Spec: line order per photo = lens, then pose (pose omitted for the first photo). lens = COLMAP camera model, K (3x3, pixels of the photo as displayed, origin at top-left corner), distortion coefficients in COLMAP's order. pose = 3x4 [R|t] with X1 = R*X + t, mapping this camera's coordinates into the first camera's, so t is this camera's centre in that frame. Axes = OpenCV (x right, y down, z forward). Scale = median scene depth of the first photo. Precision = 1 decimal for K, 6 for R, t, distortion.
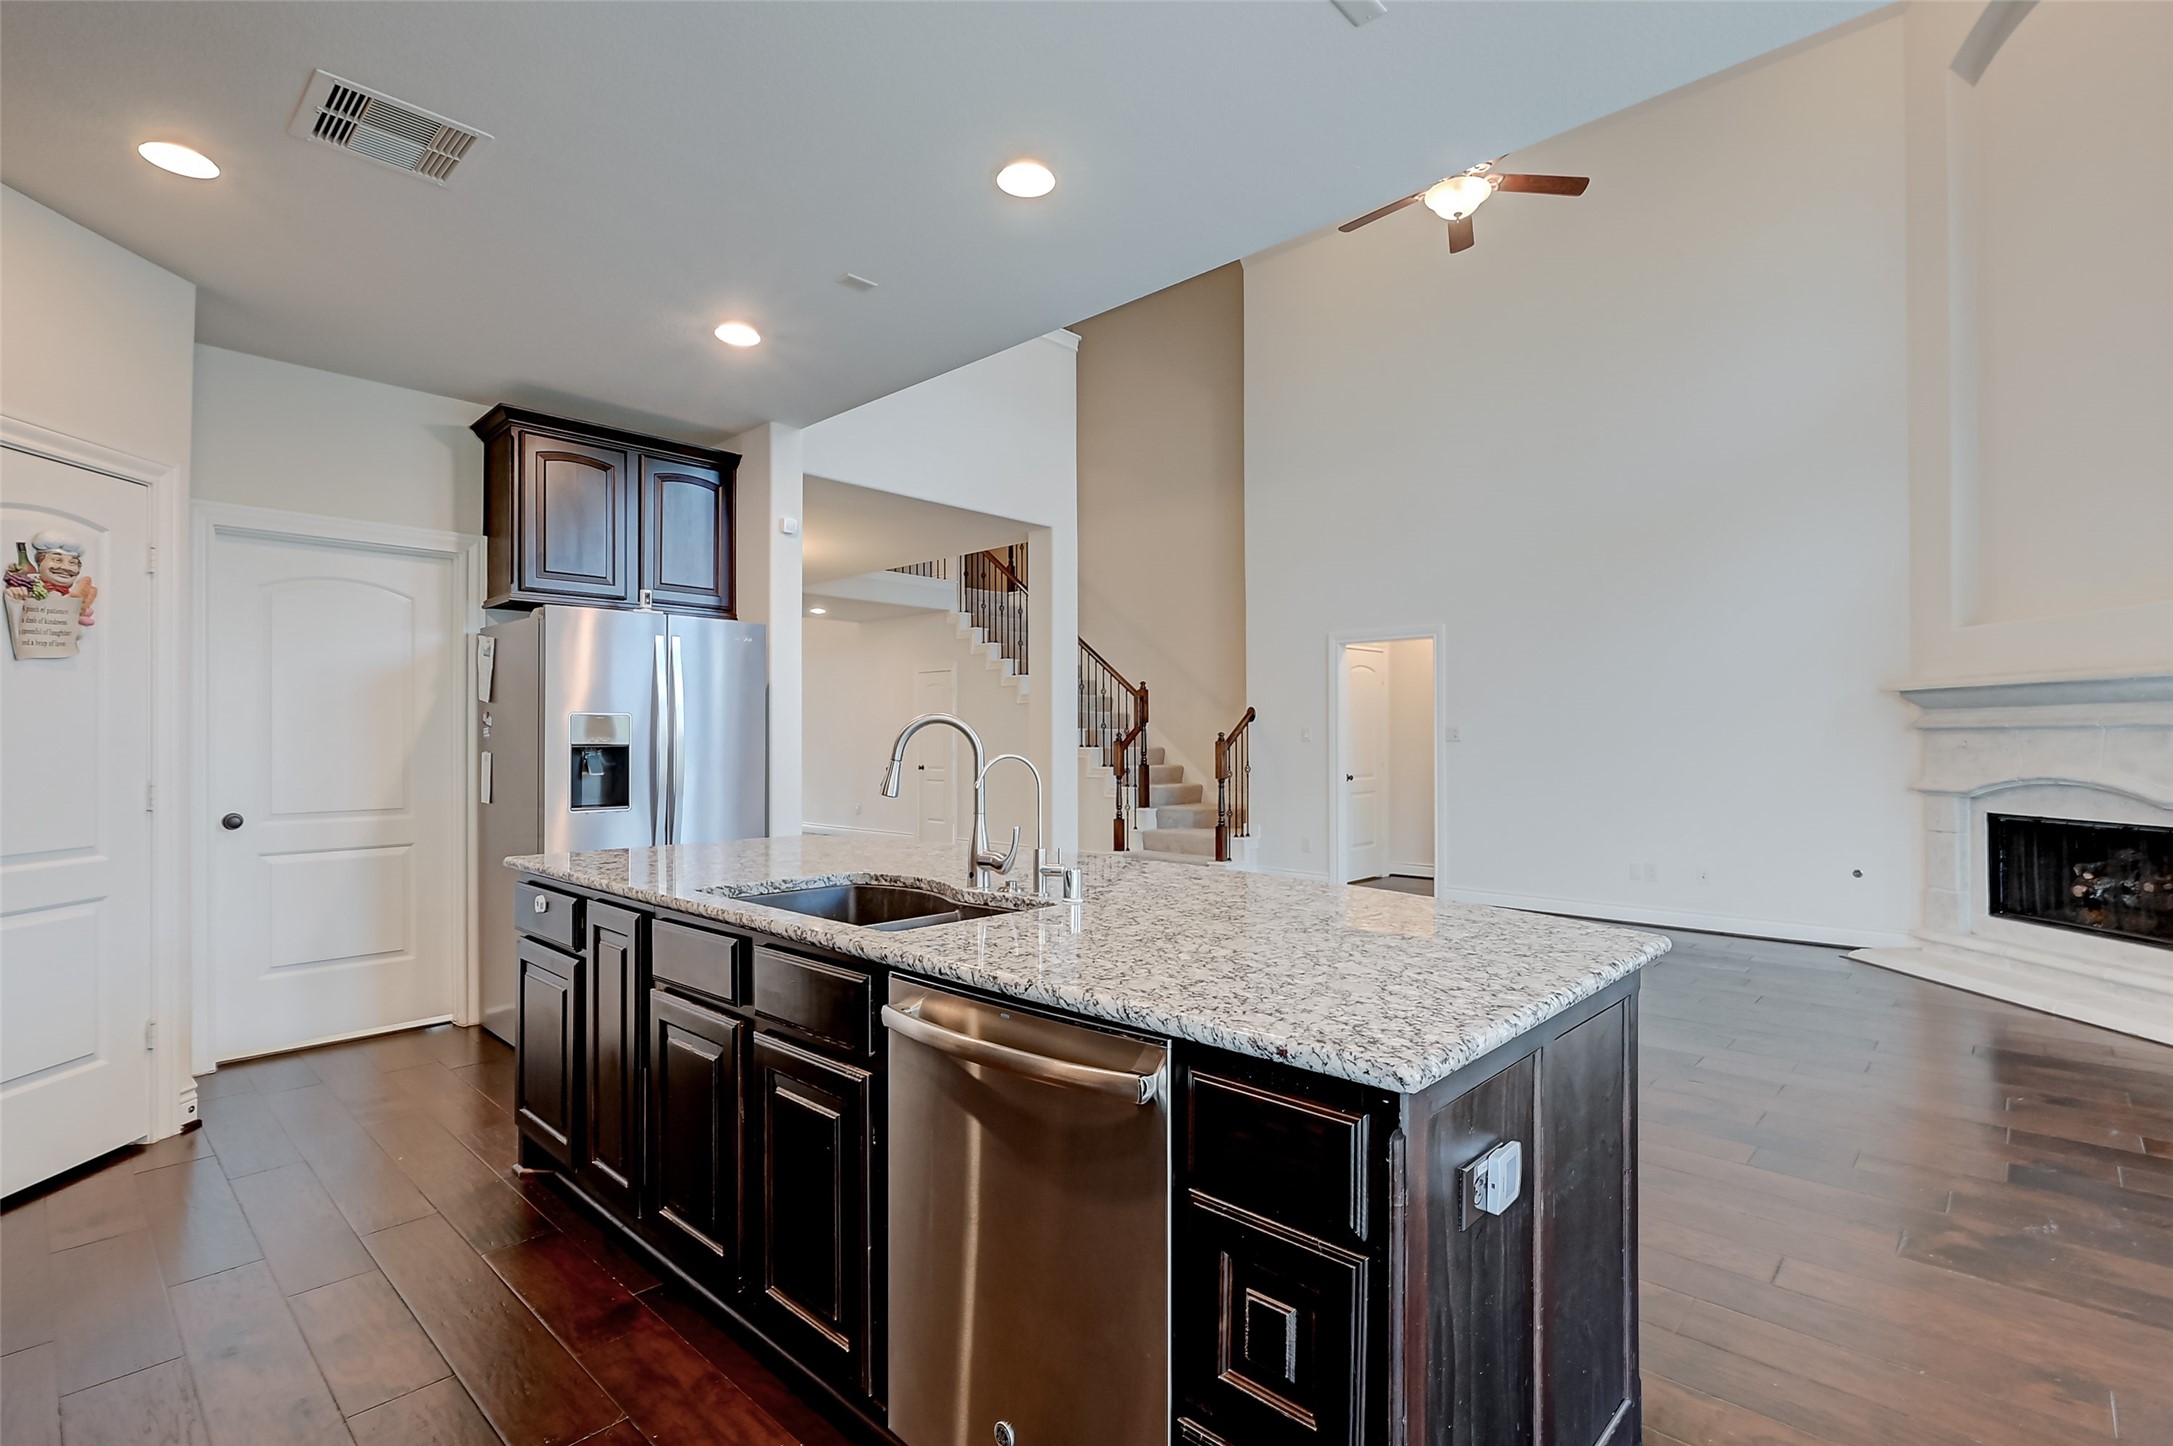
lens RADIAL K [[1021.9, 0, 1073.8], [0, 1021.9, 732.3], [0, 0, 1]] dist [0.002636, 0.000402]
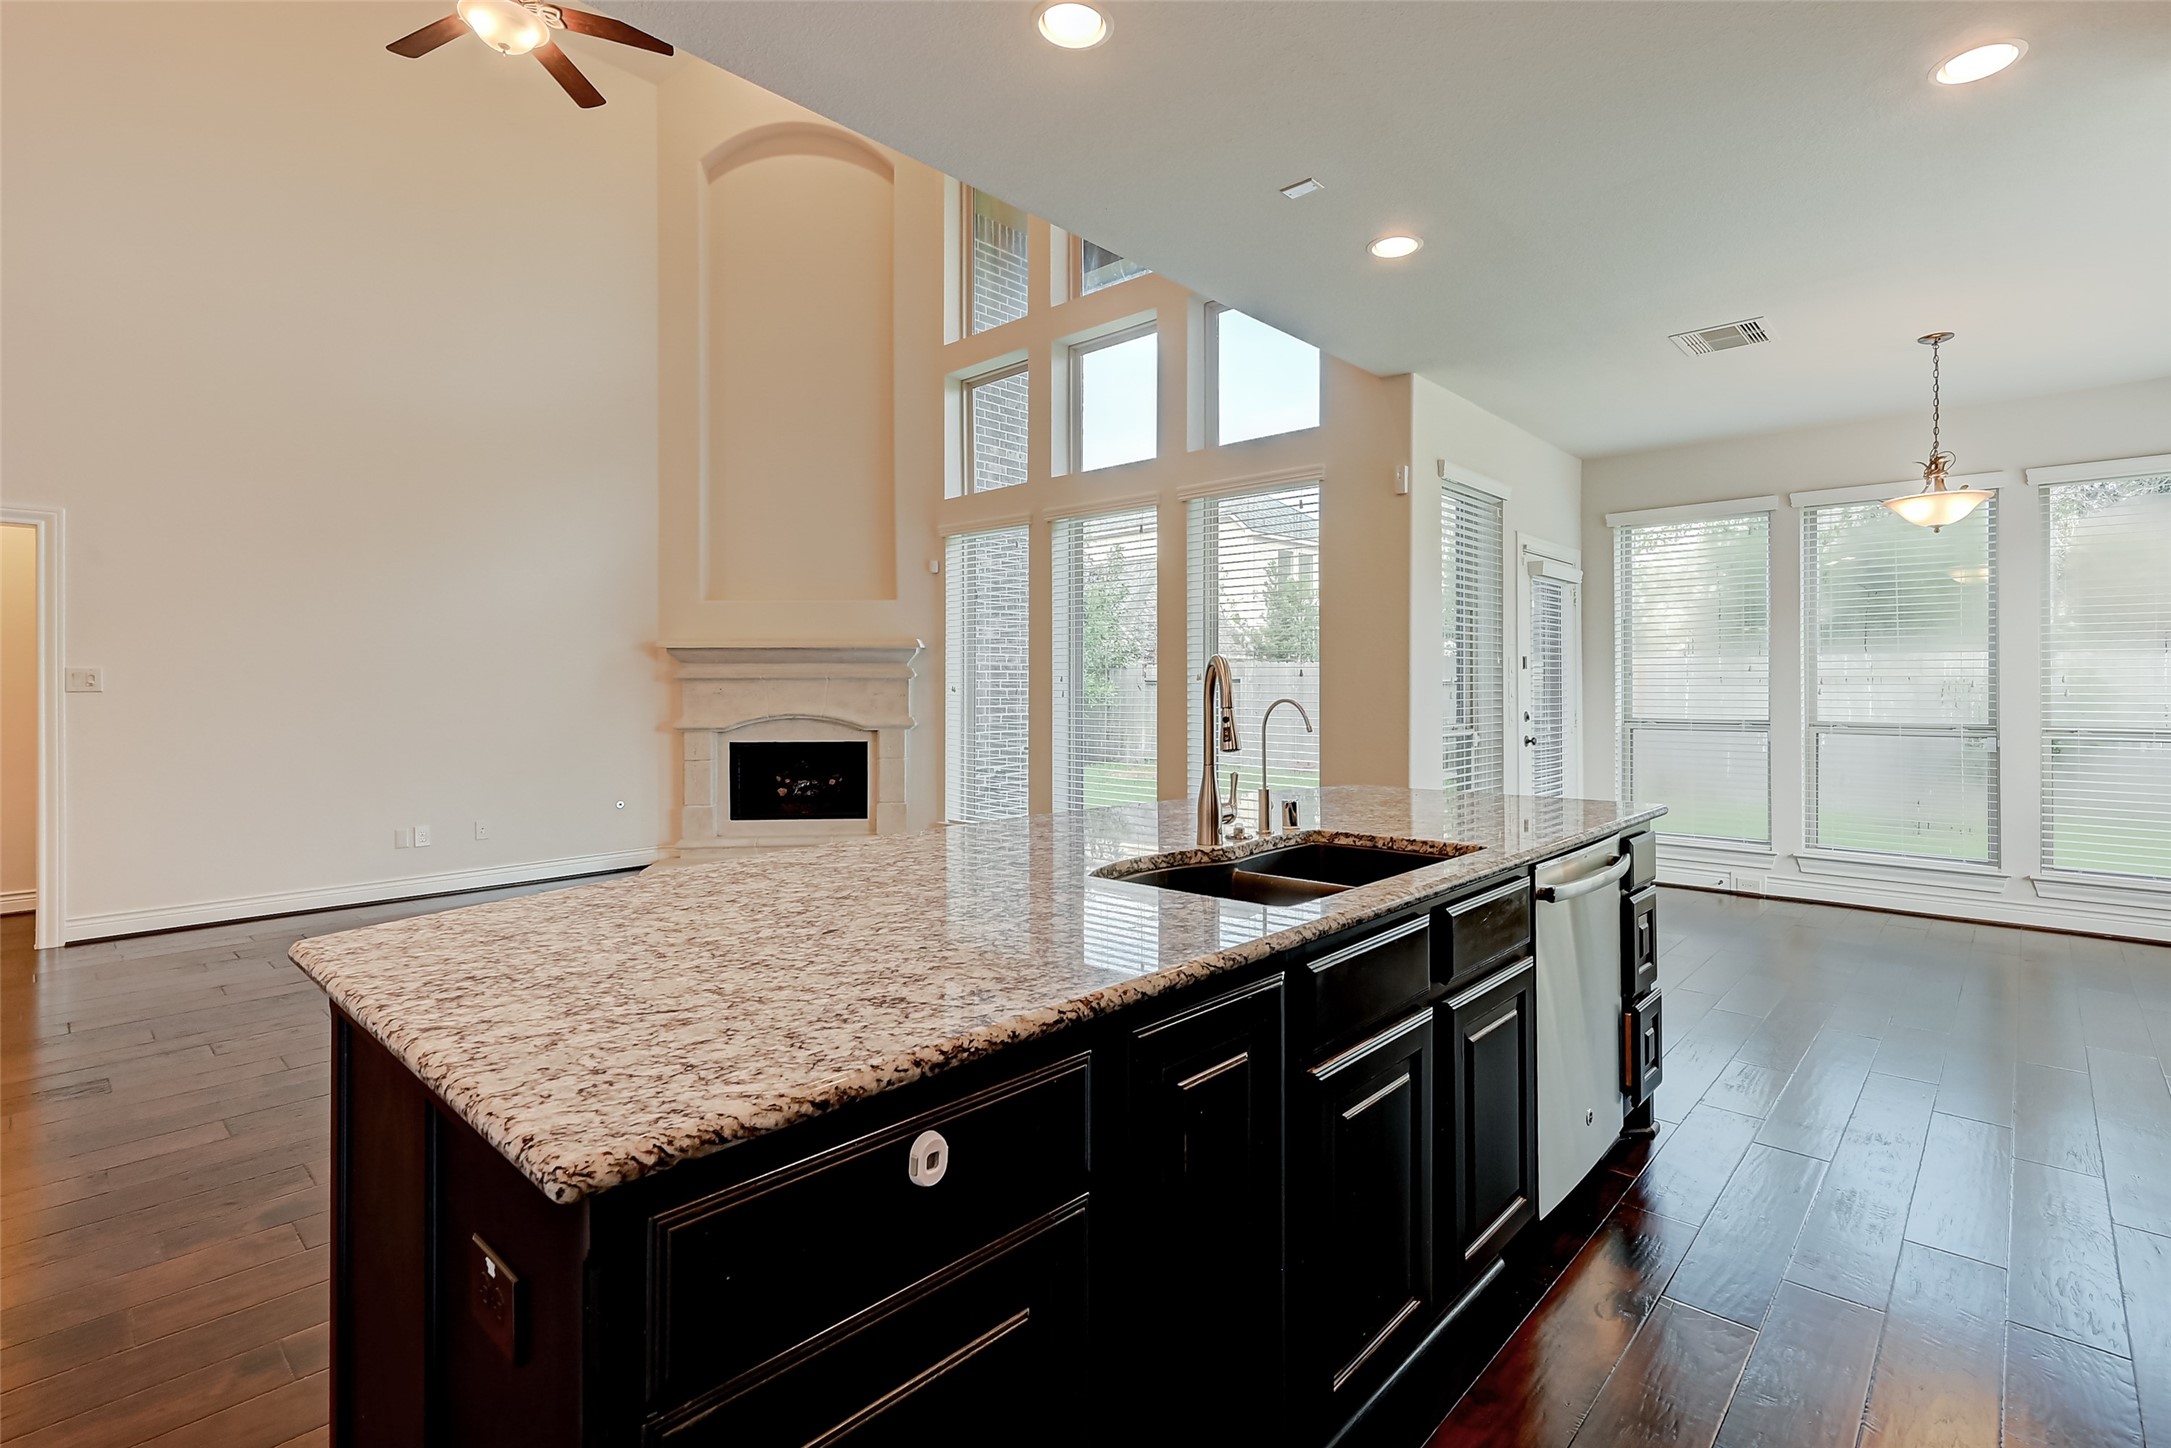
lens RADIAL K [[987.6, 0, 1182.2], [0, 987.6, 684.6], [0, 0, 1]] dist [-0.004127, -0.000699]
pose [[-0.053924, 0.001805, 0.998543, -0.426047], [-0.003425, 0.999992, -0.001993, 0.003998], [-0.998539, -0.003528, -0.053918, 0.492367]]
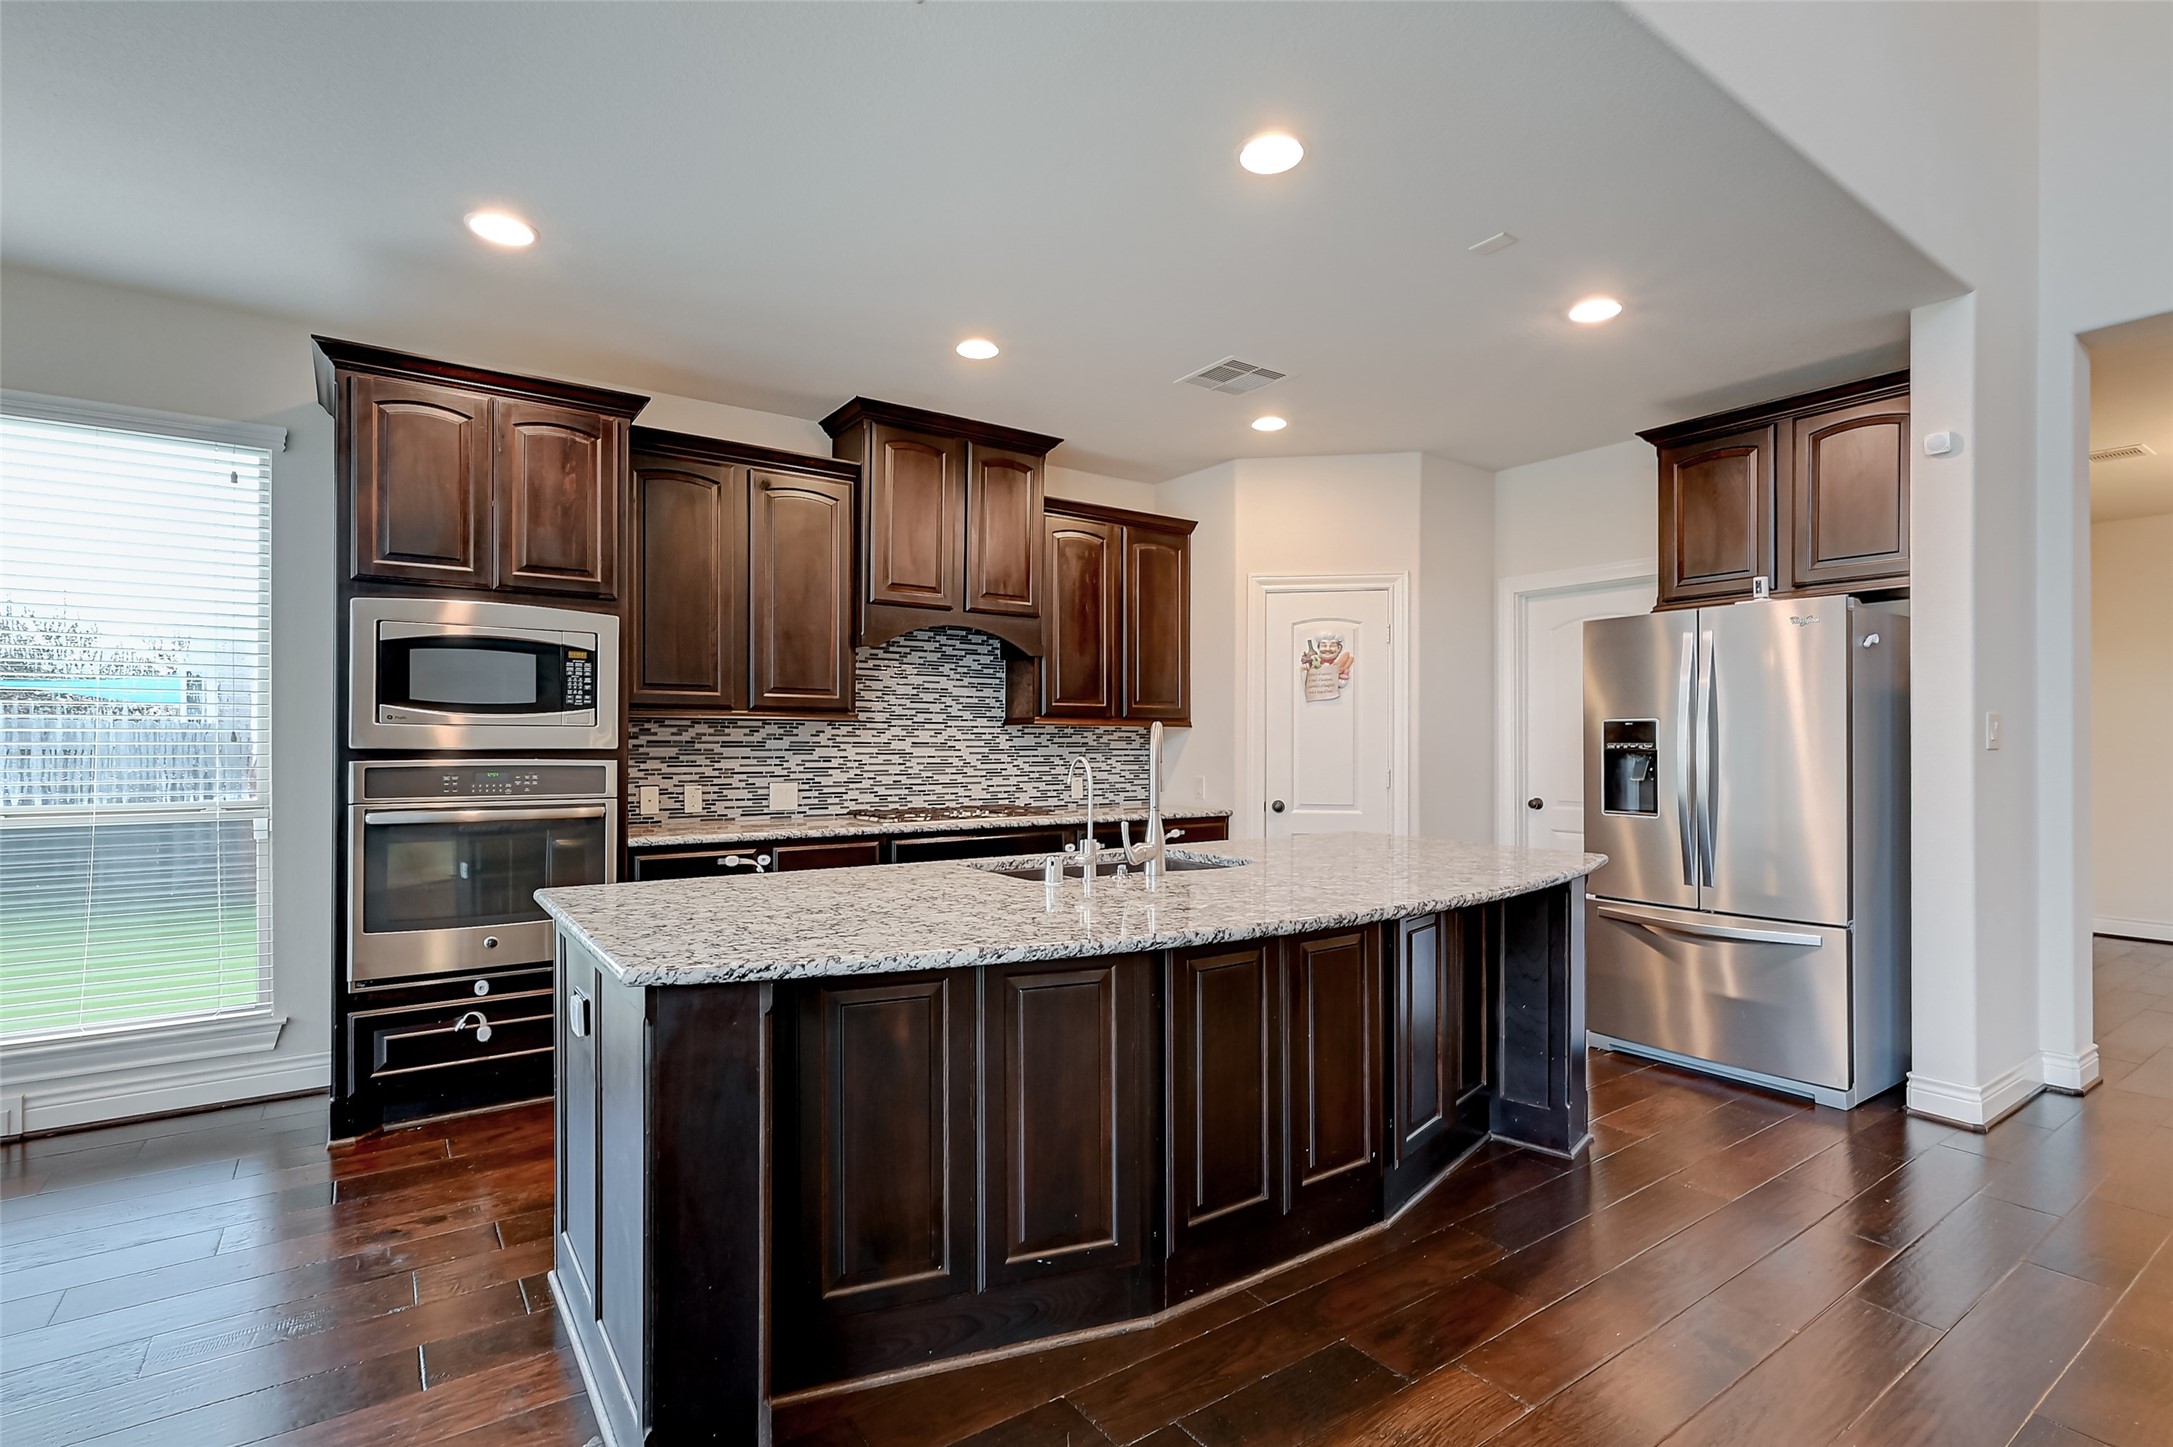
lens RADIAL K [[988.5, 0, 1102.8], [0, 988.5, 733.1], [0, 0, 1]] dist [-0.004127, -0.000699]
pose [[-0.200321, -0.009991, -0.979679, 0.438506], [0.004395, 0.999929, -0.011096, 0.002895], [0.979720, -0.006528, -0.200263, 0.514506]]
